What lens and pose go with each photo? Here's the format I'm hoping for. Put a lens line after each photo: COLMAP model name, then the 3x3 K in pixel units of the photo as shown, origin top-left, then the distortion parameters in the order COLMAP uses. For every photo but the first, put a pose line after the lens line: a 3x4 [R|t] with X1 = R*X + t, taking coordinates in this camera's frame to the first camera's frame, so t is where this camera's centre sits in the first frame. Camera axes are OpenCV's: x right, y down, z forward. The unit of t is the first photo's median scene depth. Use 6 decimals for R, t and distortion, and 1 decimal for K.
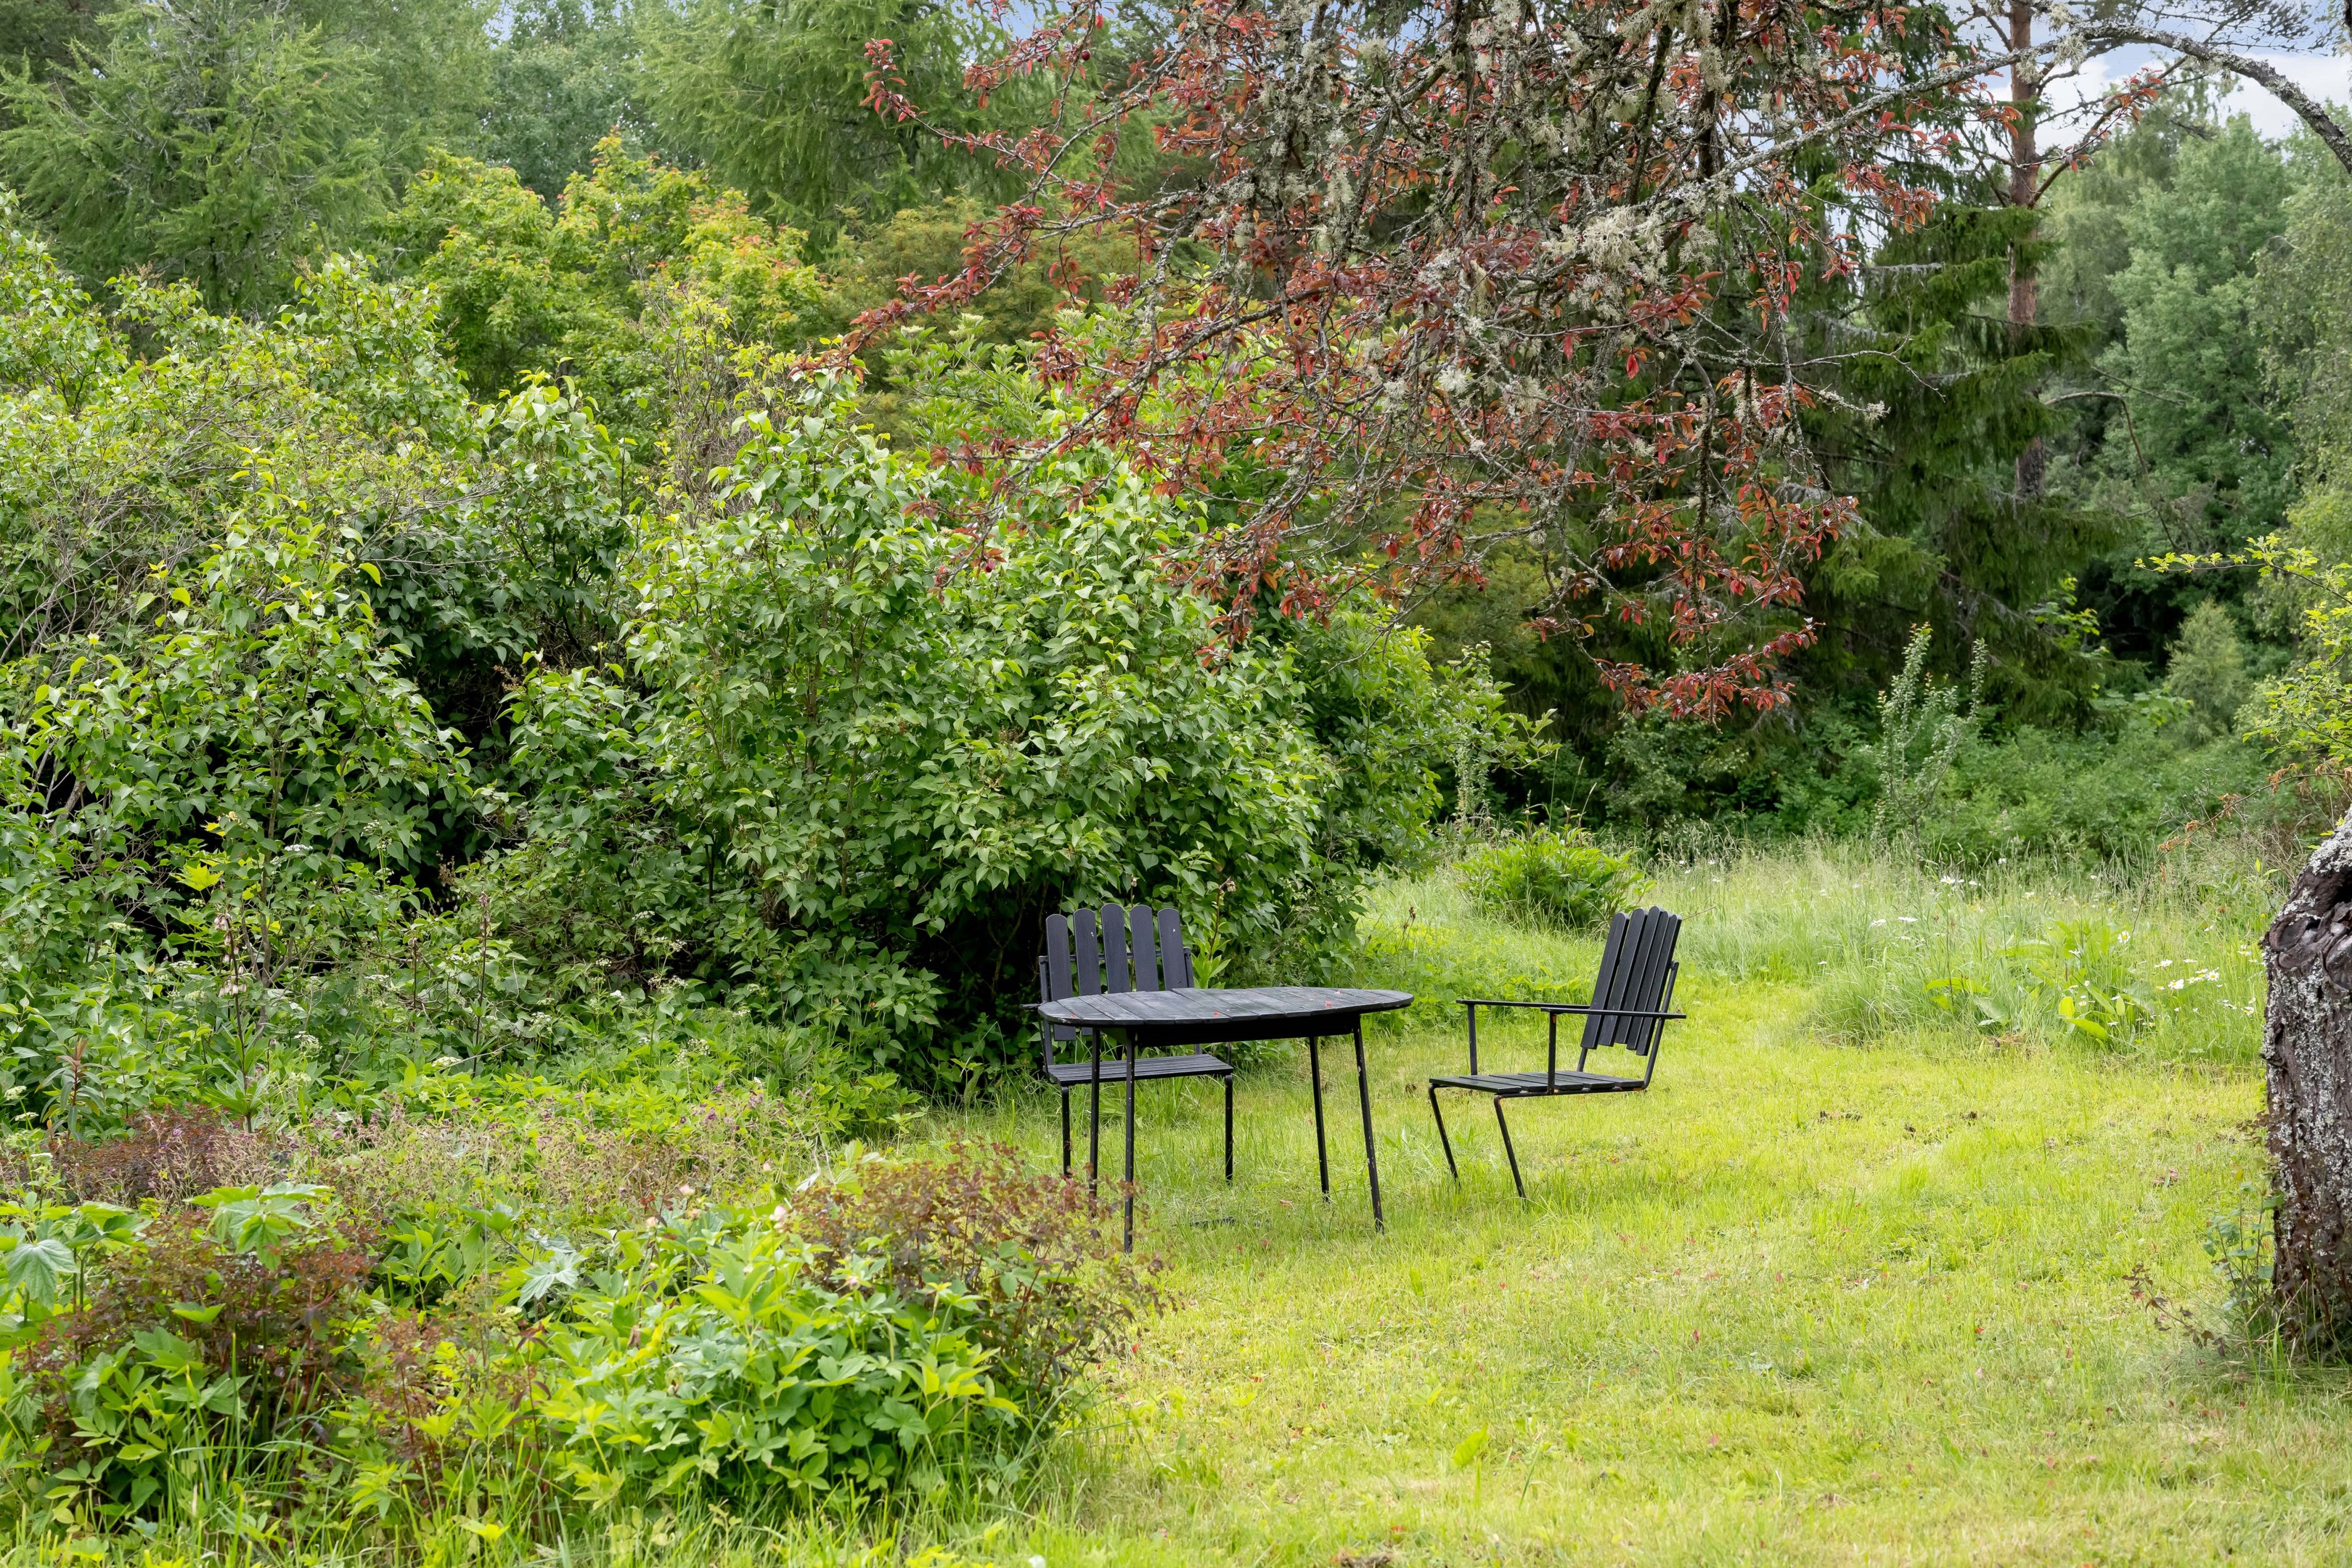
lens RADIAL K [[3485.4, 0, 1224.6], [0, 3485.4, 727.2], [0, 0, 1]] dist [-0.020137, 0.036835]
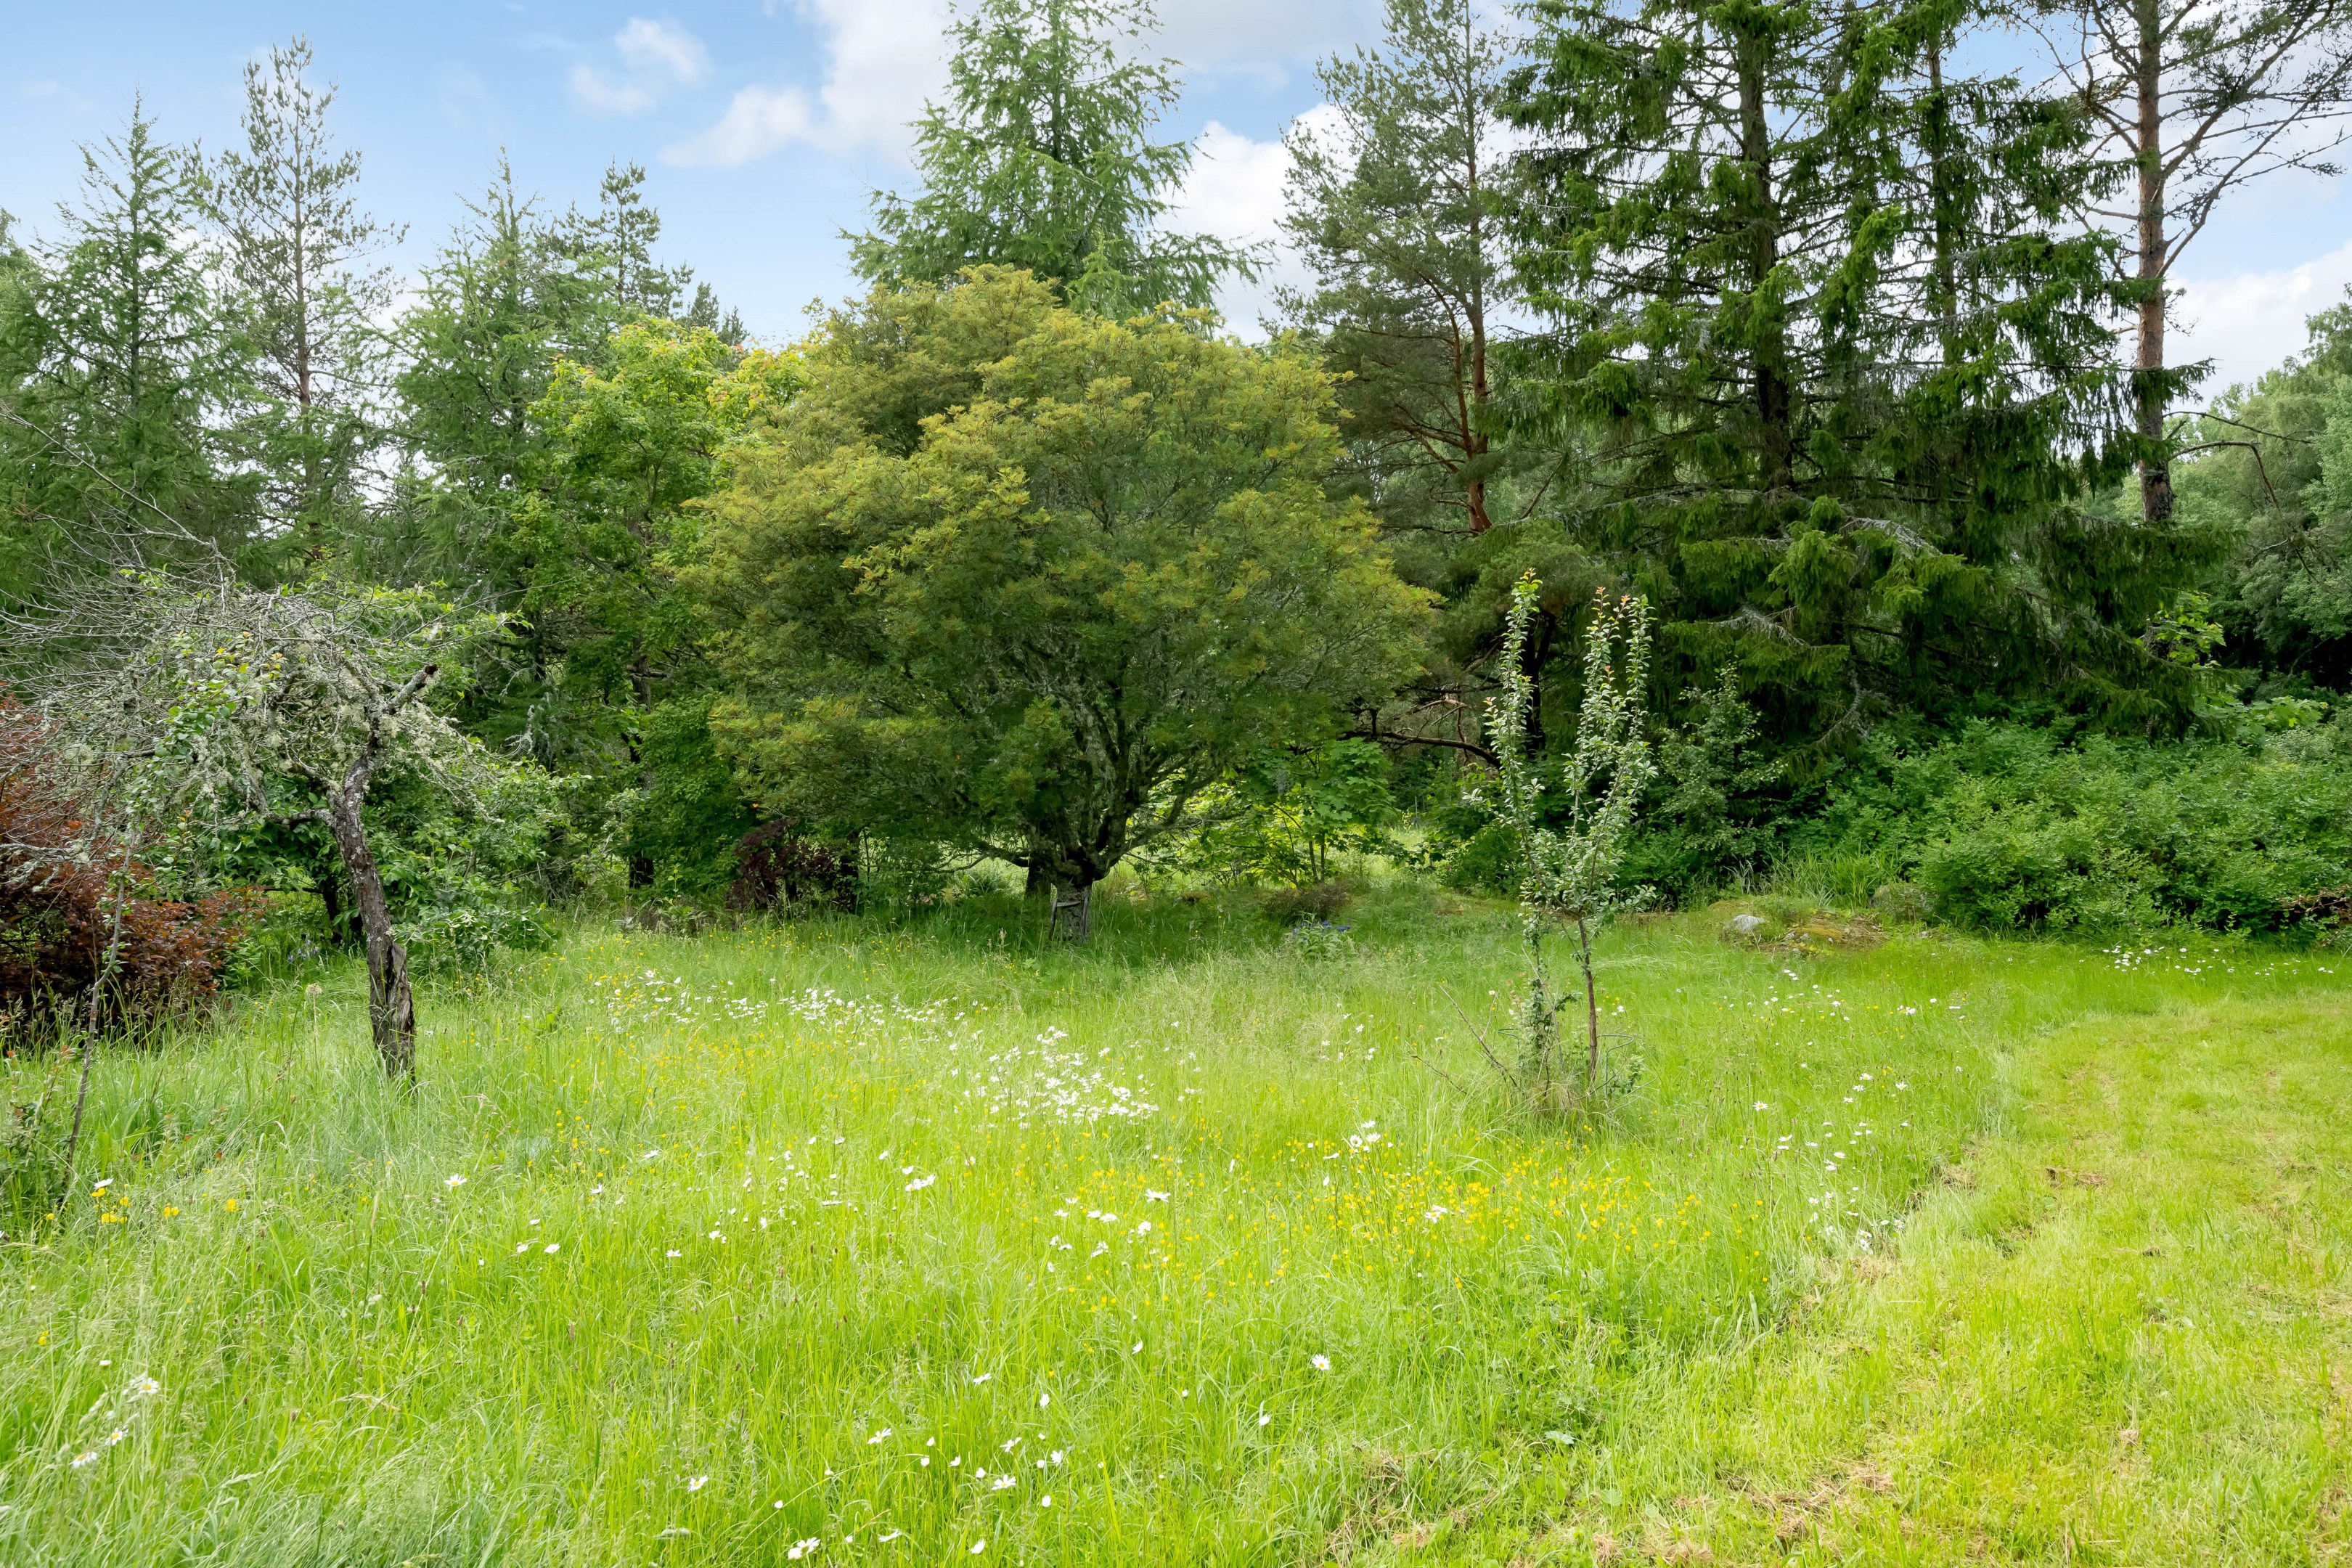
lens RADIAL K [[1493.2, 0, 1182.3], [0, 1493.2, 766.1], [0, 0, 1]] dist [-0.014678, 0.000399]
pose [[0.915014, 0.002937, -0.403411, 0.451074], [0.007880, 0.999653, 0.025151, -0.012989], [0.403345, -0.026192, 0.914673, 1.386133]]
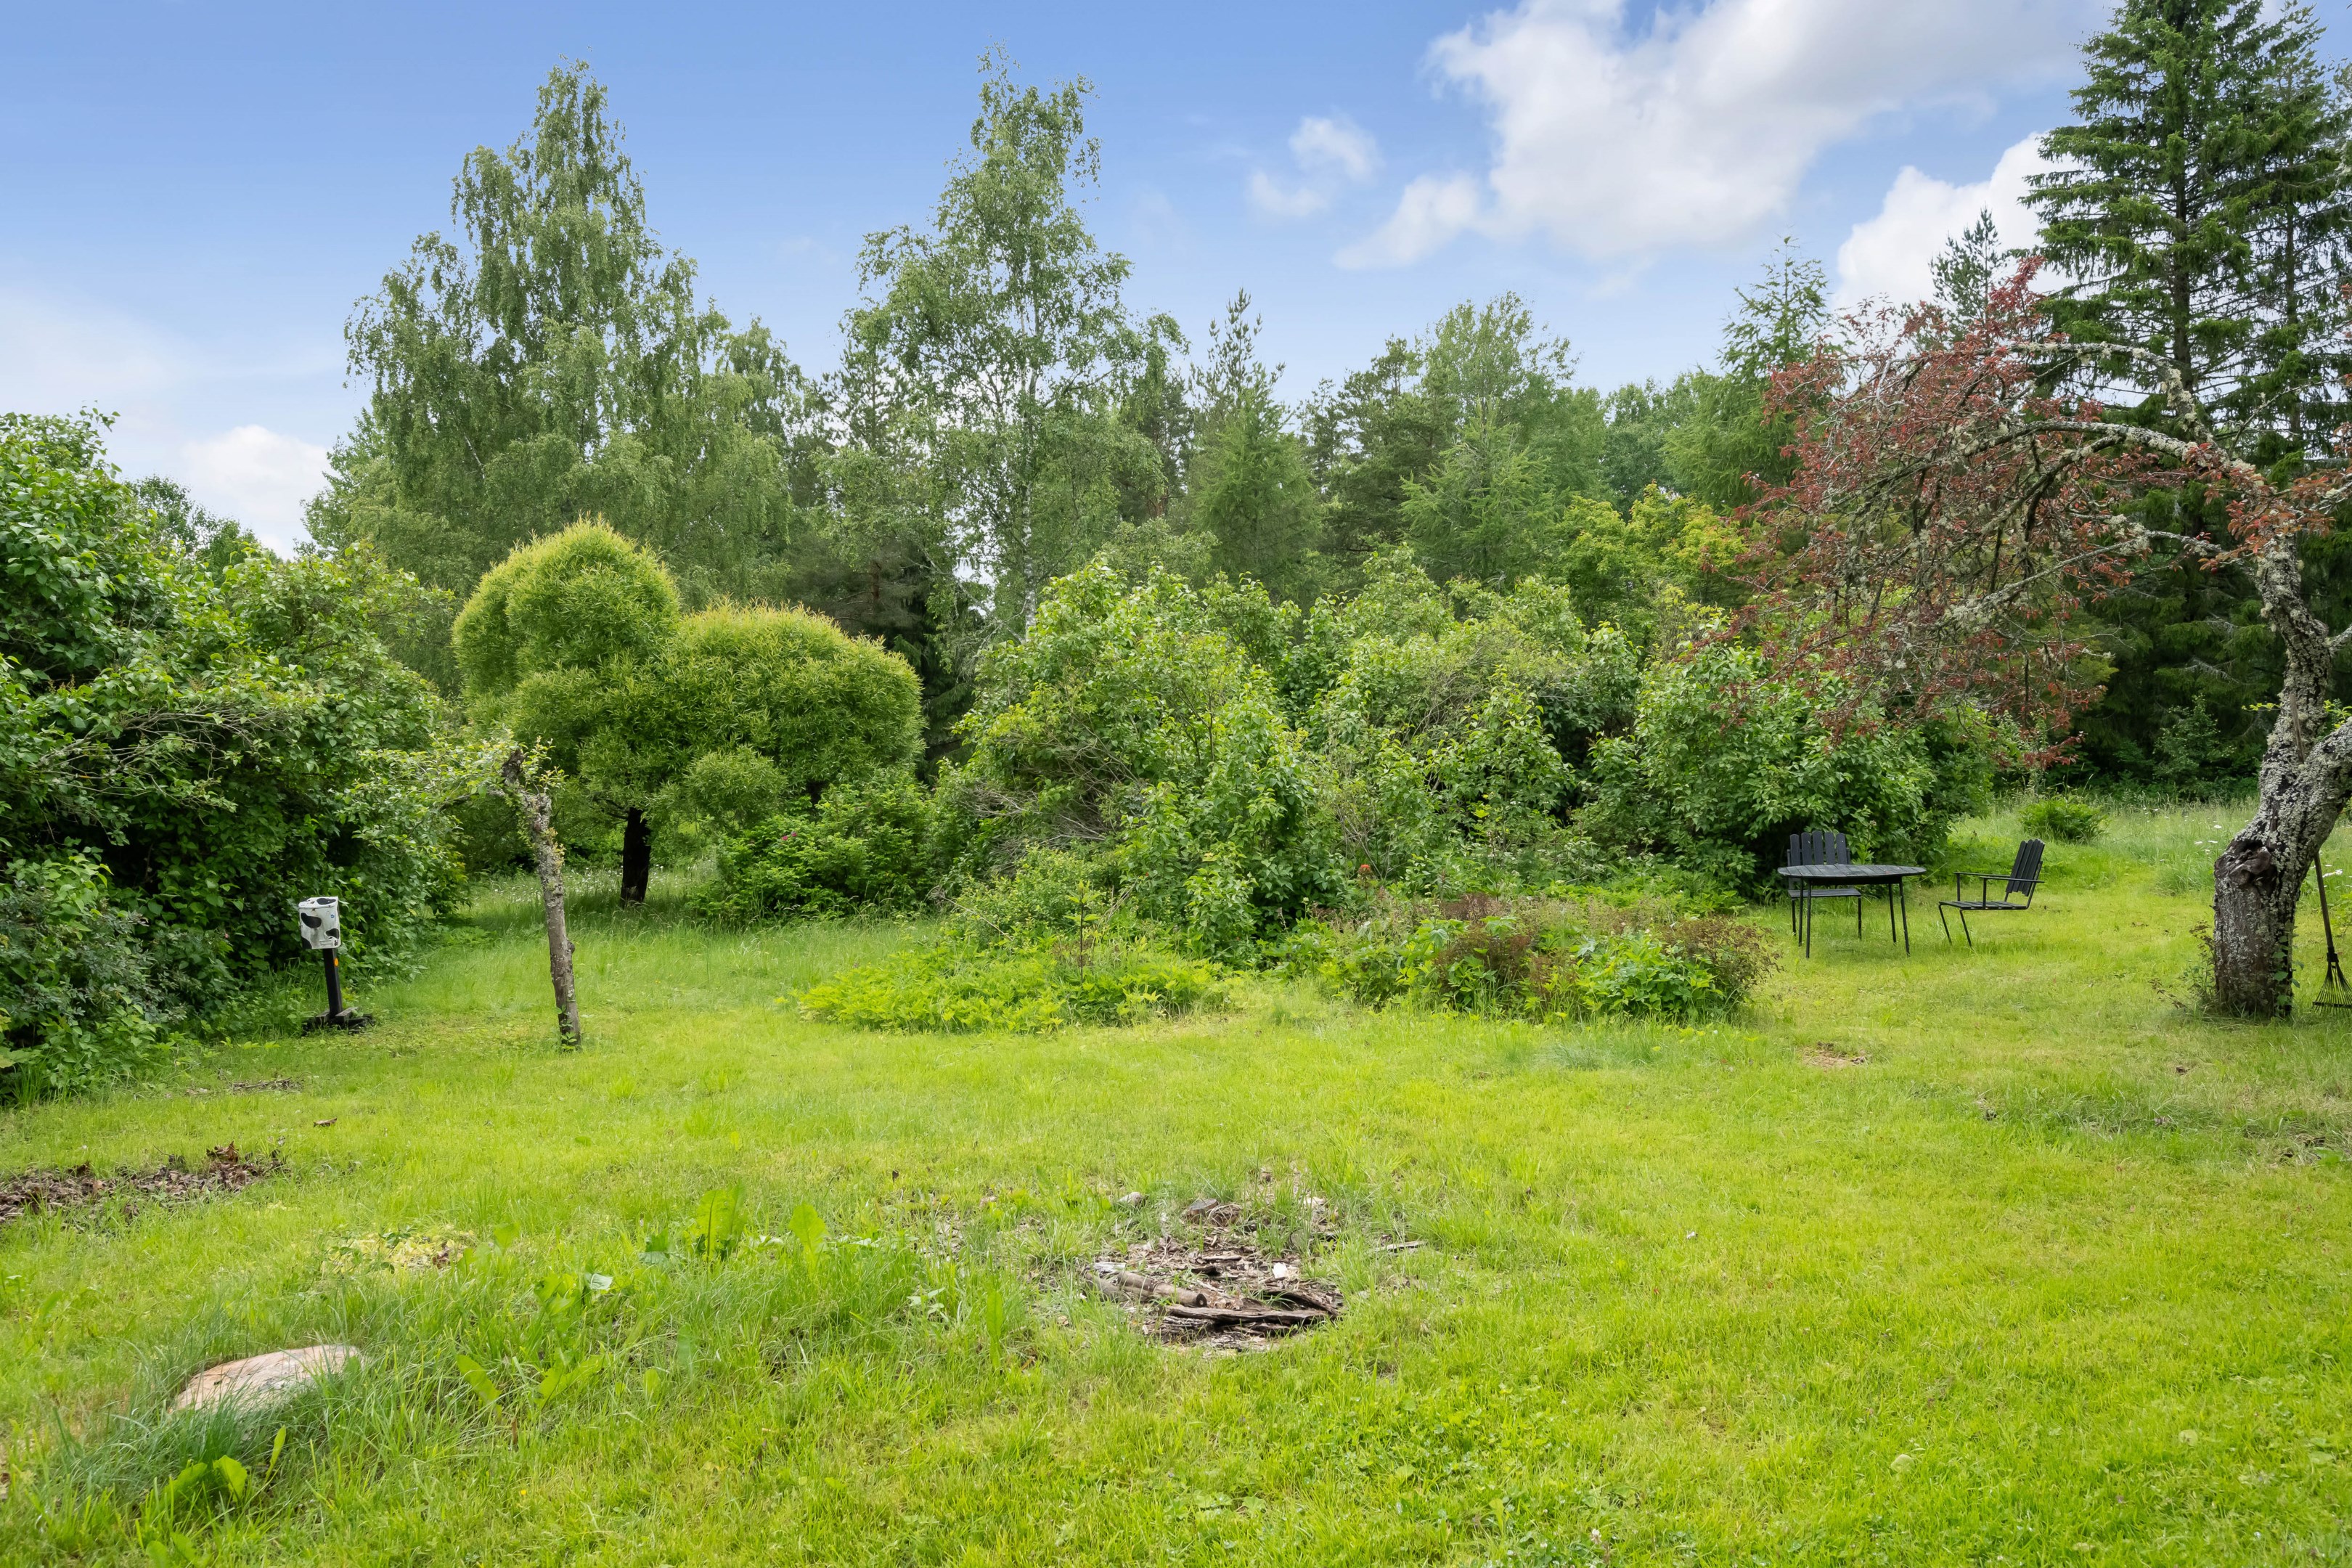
lens RADIAL K [[1637.2, 0, 1176.0], [0, 1637.2, 784.0], [0, 0, 1]] dist [-0.004194, -0.001928]
pose [[0.892281, 0.012582, -0.451305, 0.085180], [0.005693, 0.999219, 0.039114, -0.033091], [0.451445, -0.037470, 0.891512, -0.299497]]
